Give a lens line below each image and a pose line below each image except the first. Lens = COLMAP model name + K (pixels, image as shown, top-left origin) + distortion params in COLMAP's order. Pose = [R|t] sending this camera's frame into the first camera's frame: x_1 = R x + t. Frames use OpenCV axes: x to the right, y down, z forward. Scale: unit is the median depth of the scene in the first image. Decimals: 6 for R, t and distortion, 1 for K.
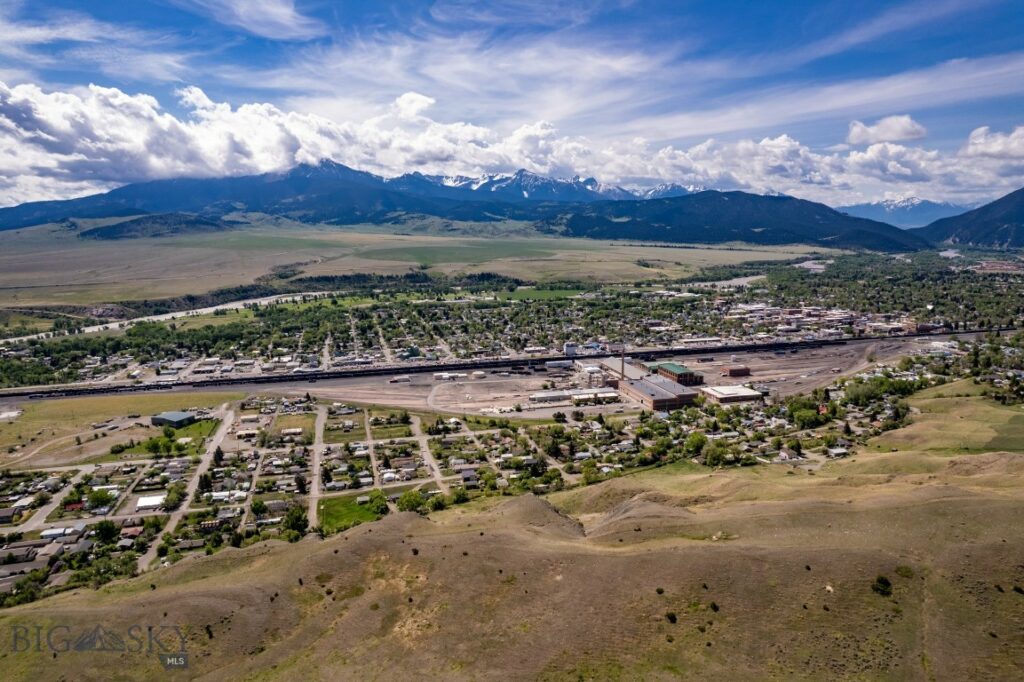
lens RADIAL K [[637.8, 0, 493.3], [0, 637.8, 404.2], [0, 0, 1]] dist [-0.026440, 0.003113]
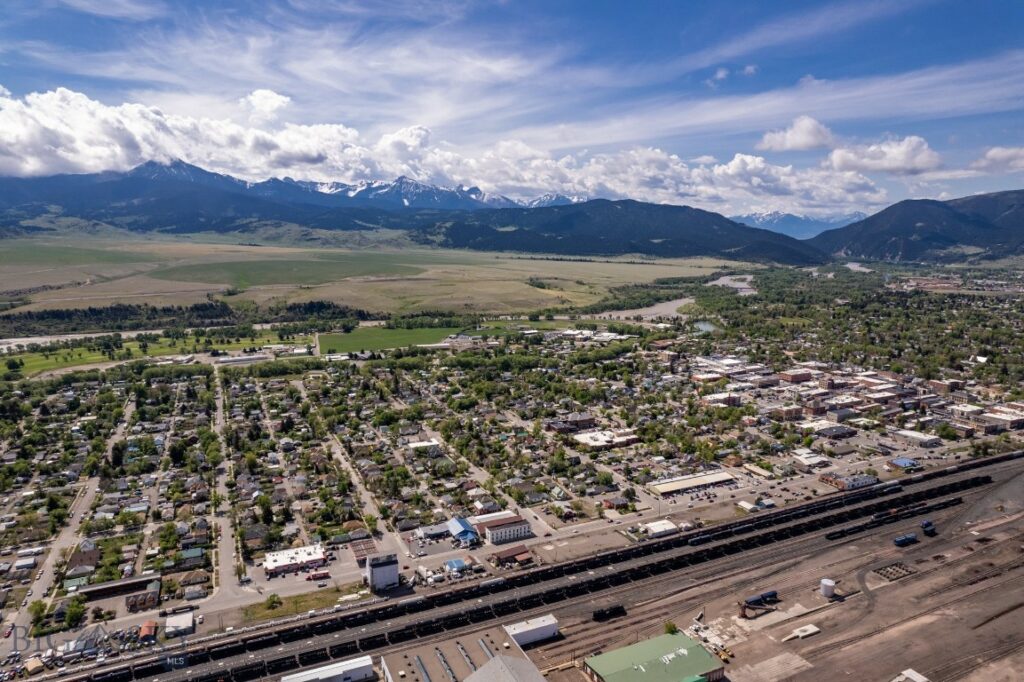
lens RADIAL K [[615.4, 0, 514.7], [0, 615.4, 373.0], [0, 0, 1]] dist [-0.055181, 0.043117]
pose [[0.979398, -0.035582, 0.198782, 0.034370], [0.046184, 0.997733, -0.048953, -0.046949], [-0.196590, 0.057125, 0.978820, 0.170984]]
